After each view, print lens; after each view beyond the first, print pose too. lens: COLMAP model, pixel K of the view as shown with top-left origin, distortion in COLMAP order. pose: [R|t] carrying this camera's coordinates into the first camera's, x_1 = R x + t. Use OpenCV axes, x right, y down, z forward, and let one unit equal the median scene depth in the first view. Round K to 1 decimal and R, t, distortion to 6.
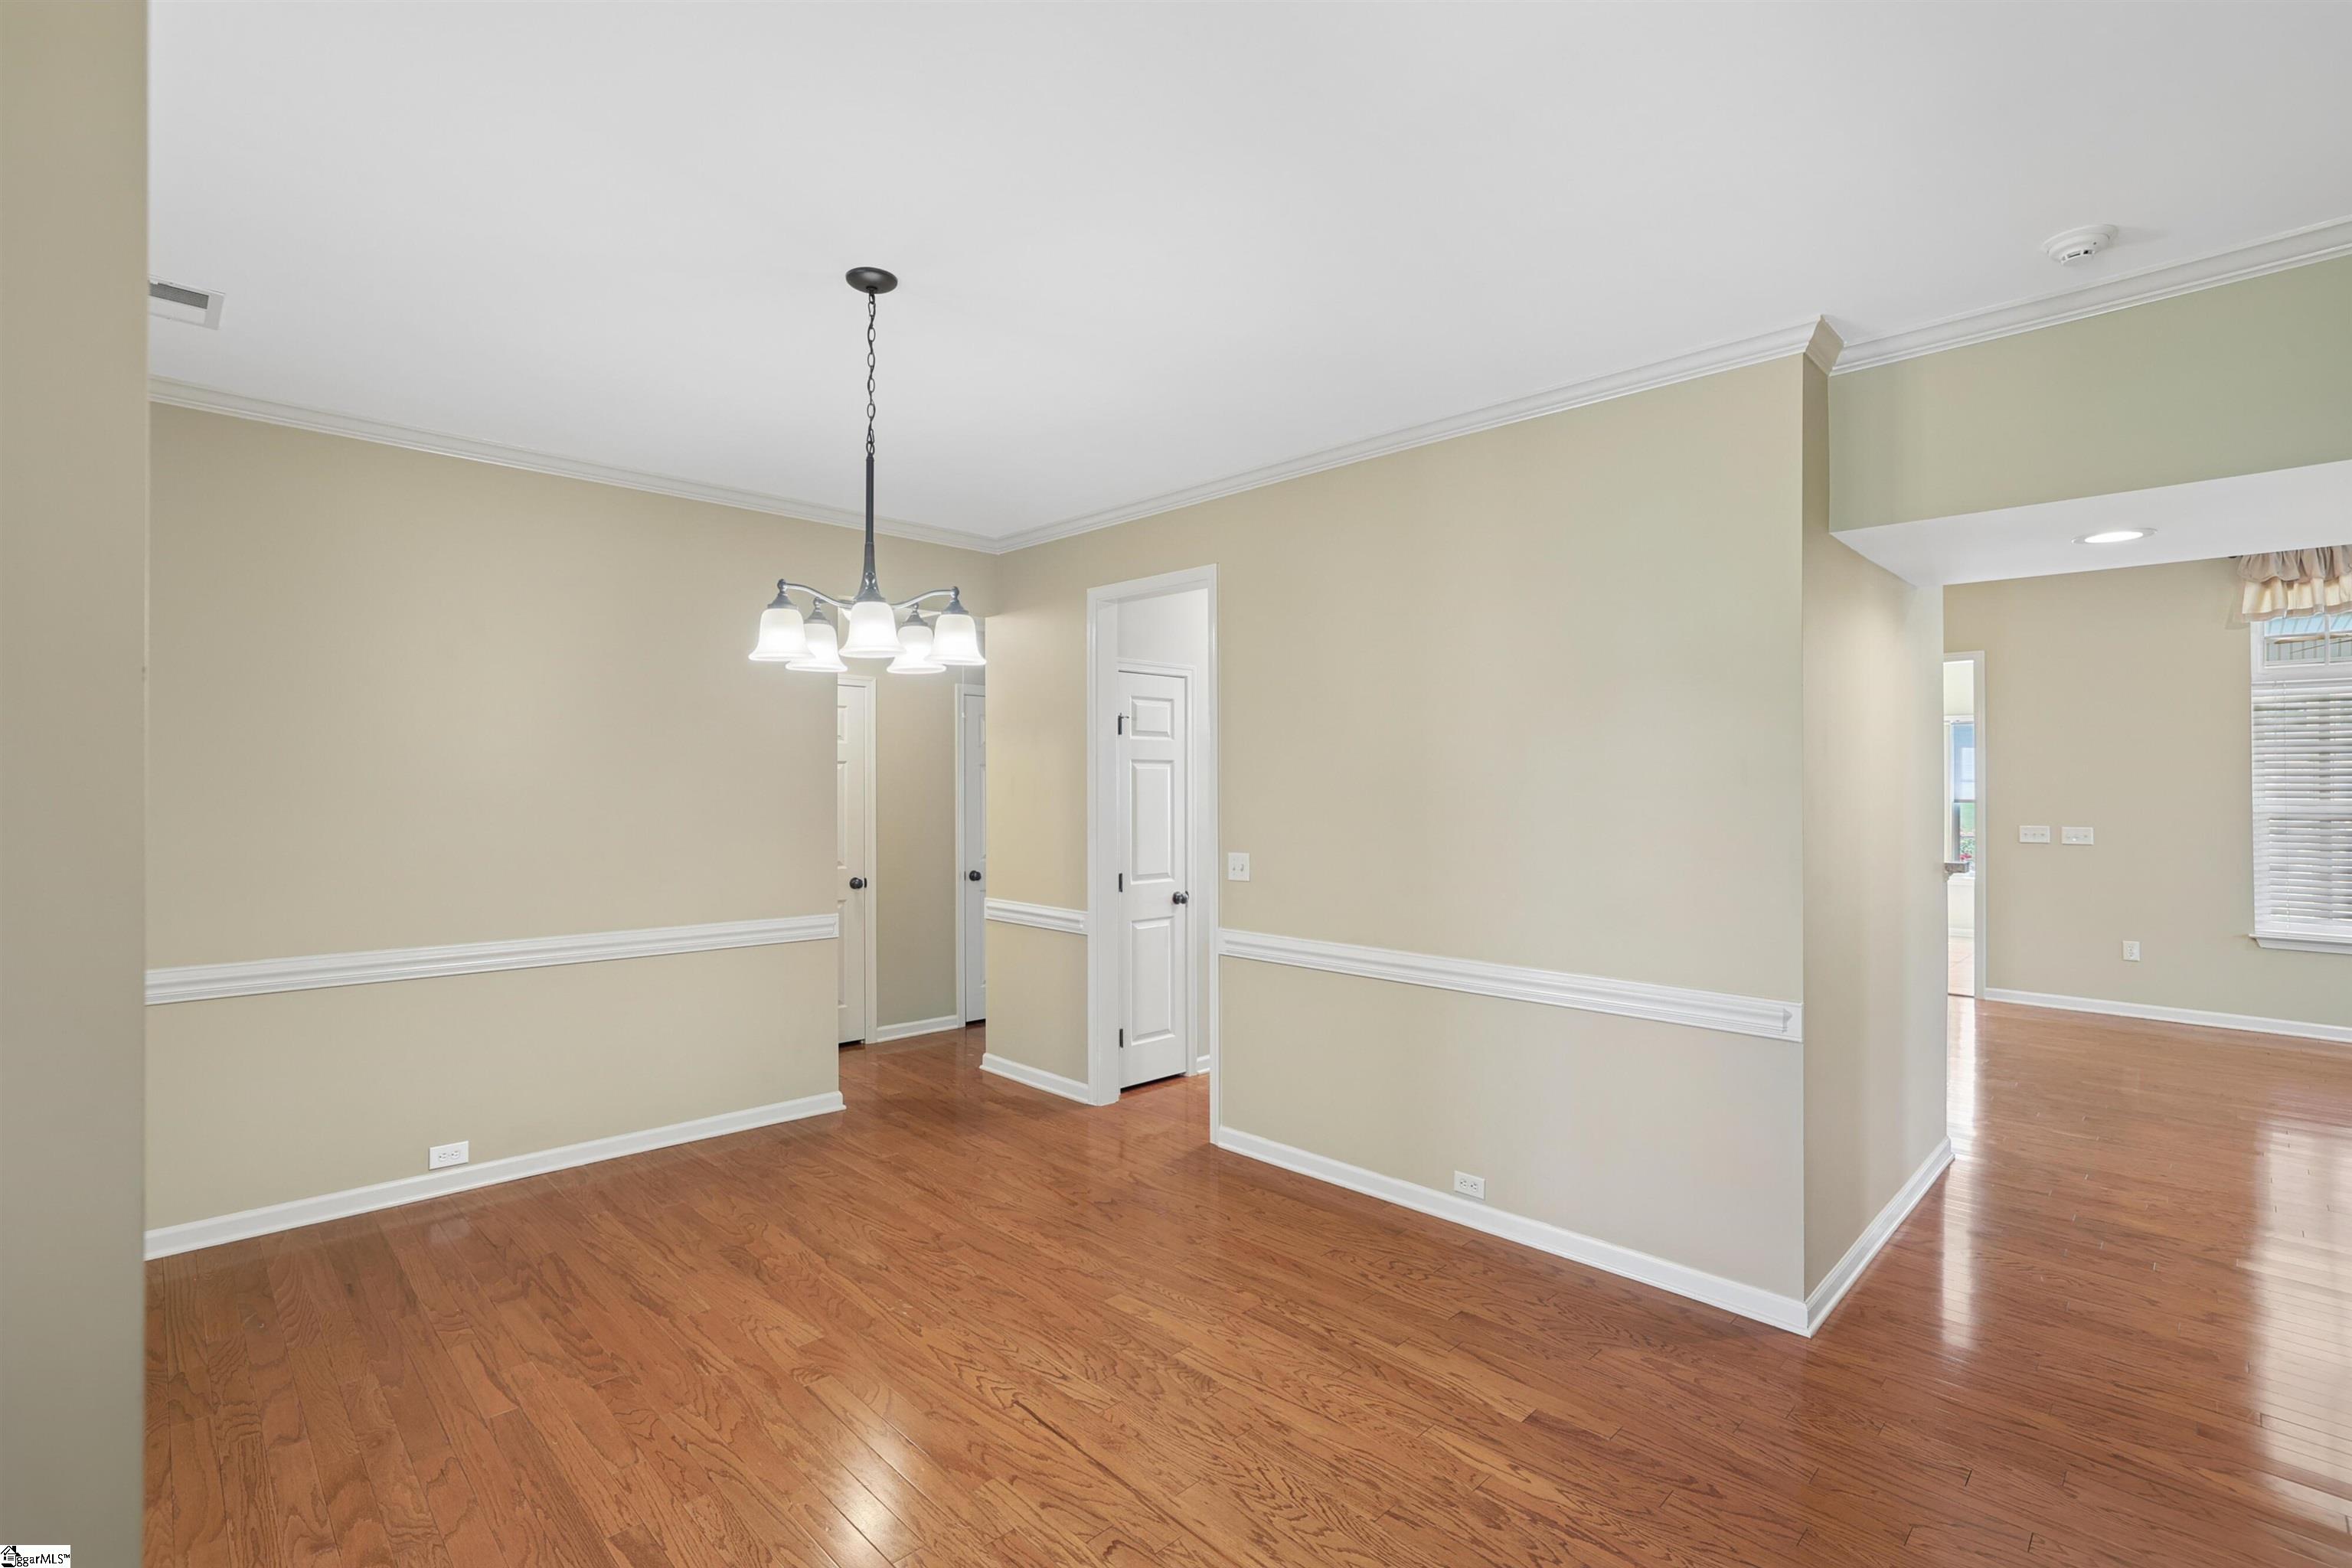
lens RADIAL K [[1111.0, 0, 1176.0], [0, 1111.0, 784.0], [0, 0, 1]] dist [-0.041229, 0.025165]
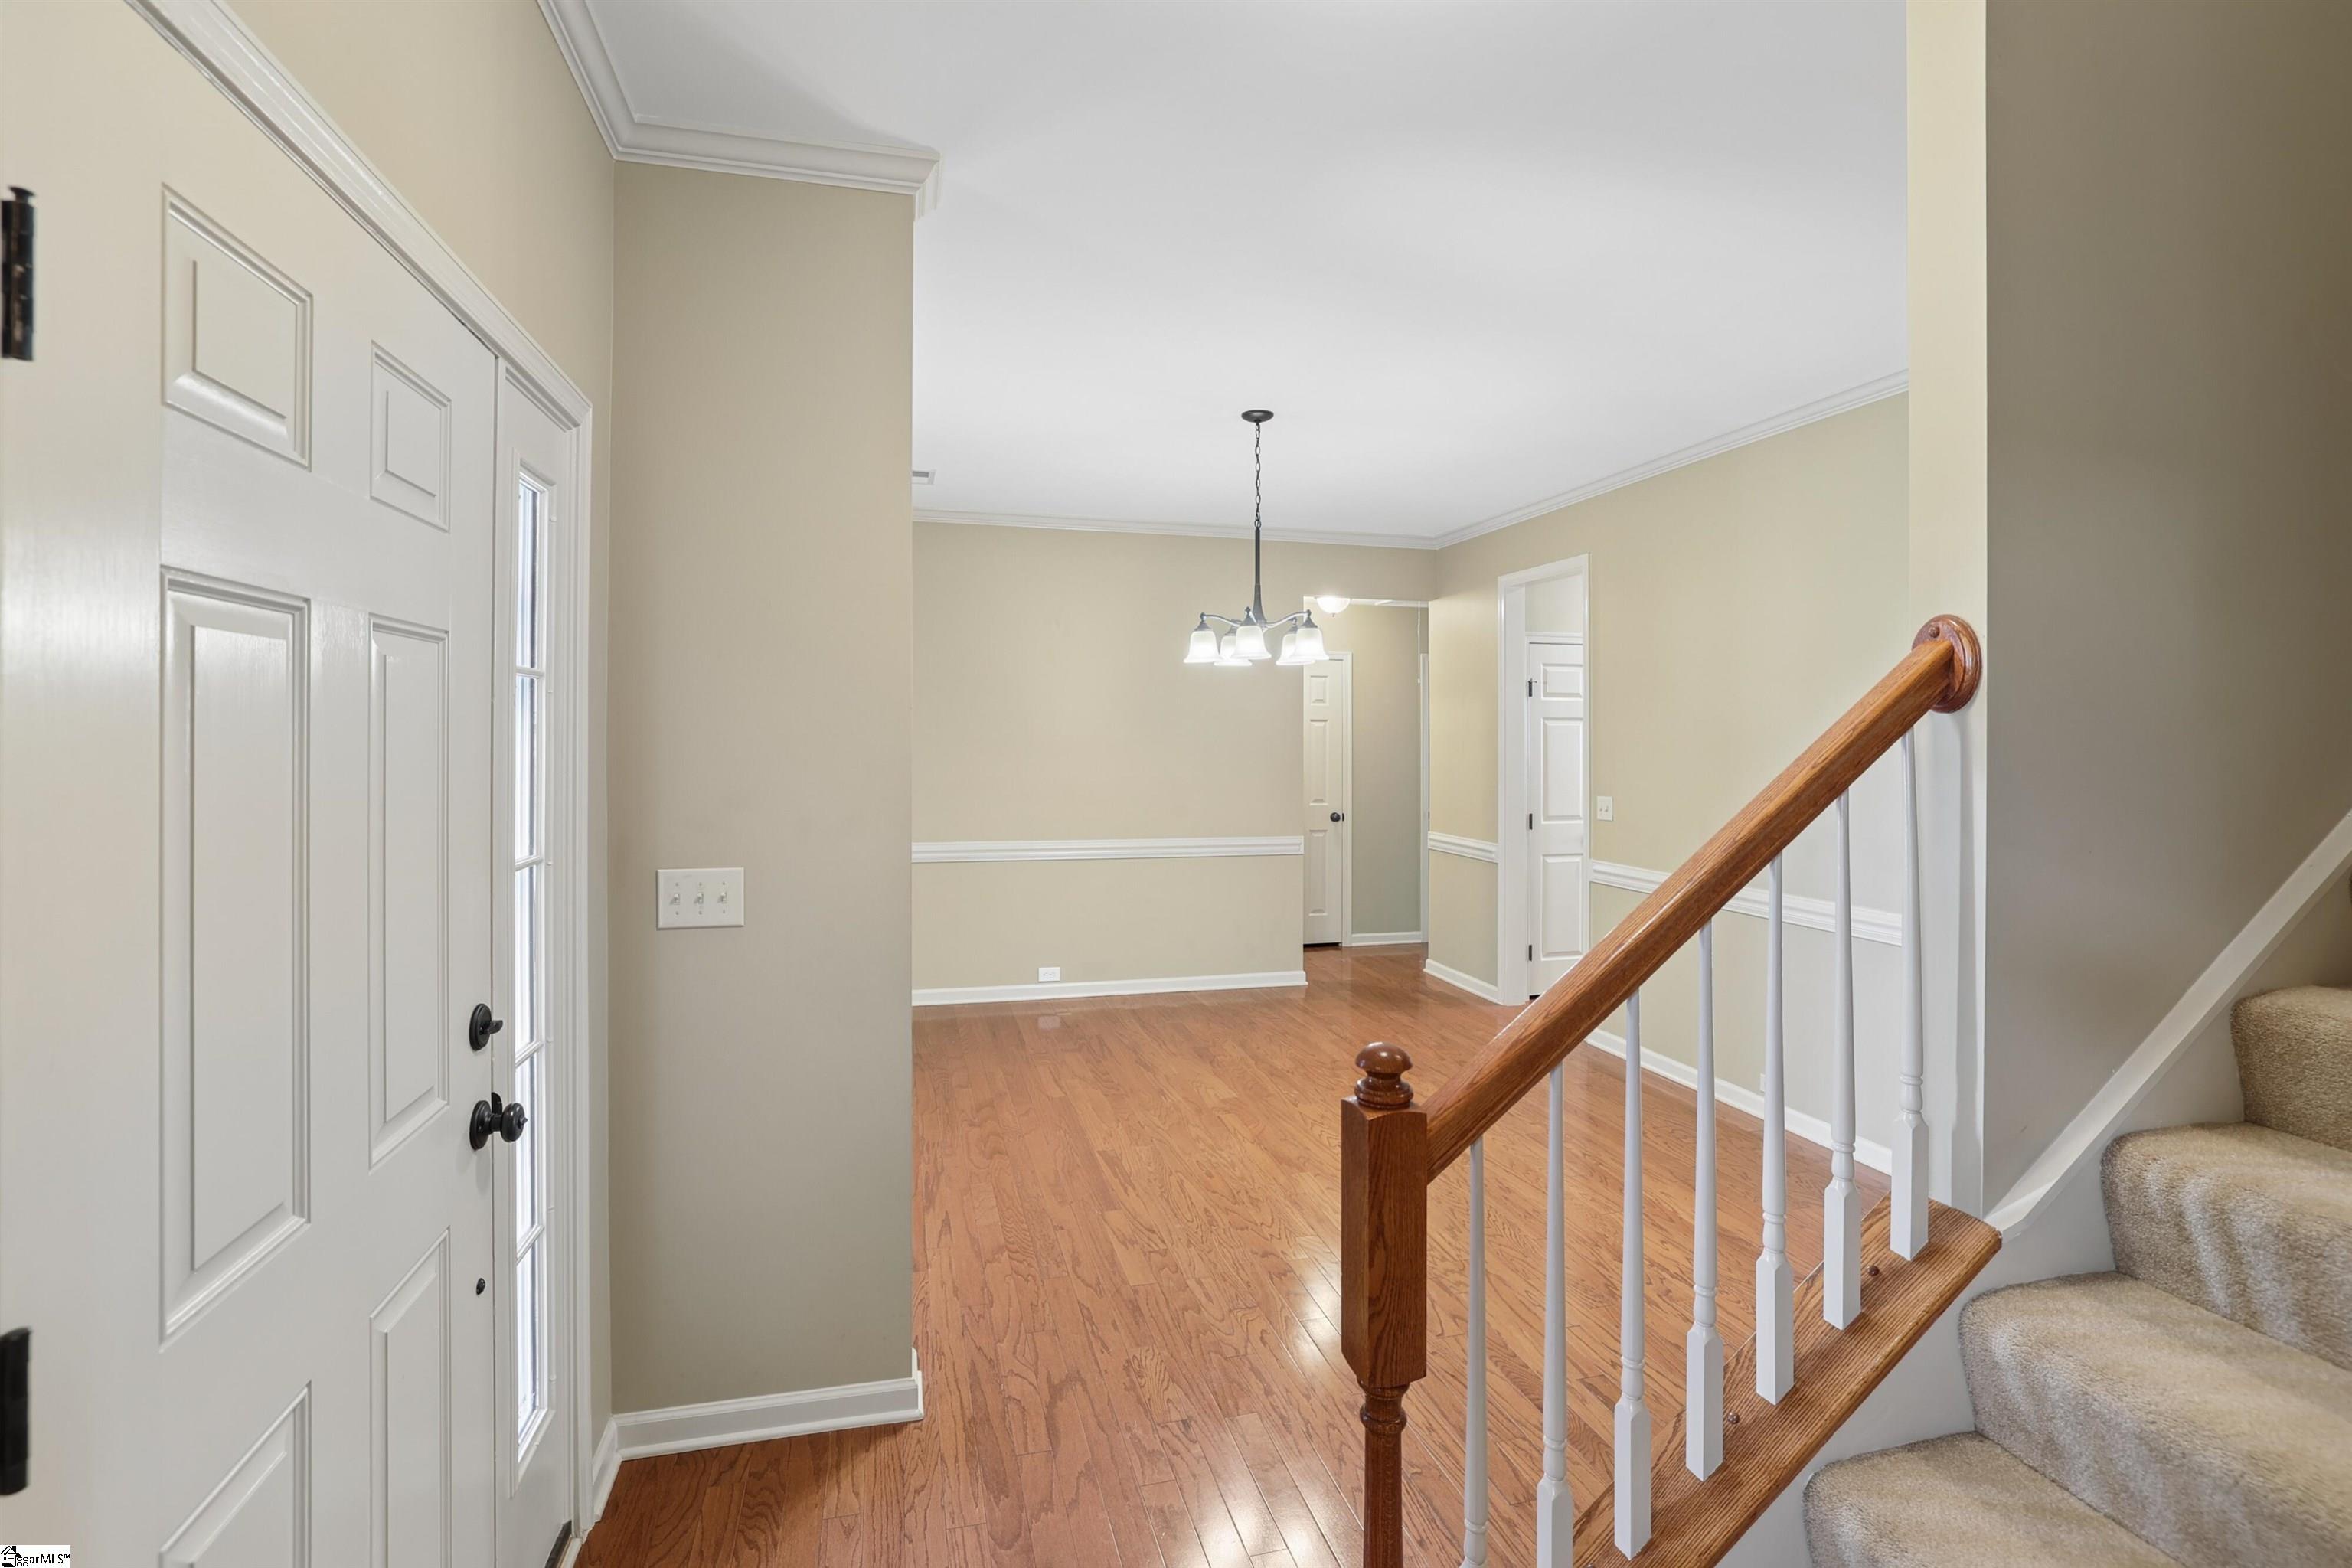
lens RADIAL K [[1116.2, 0, 1176.4], [0, 1116.2, 751.8], [0, 0, 1]] dist [-0.000923, 0.000237]
pose [[0.872015, 0.008415, -0.489407, 0.304739], [-0.002081, 0.999907, 0.013484, -0.001382], [0.489475, -0.010740, 0.871951, -0.334679]]
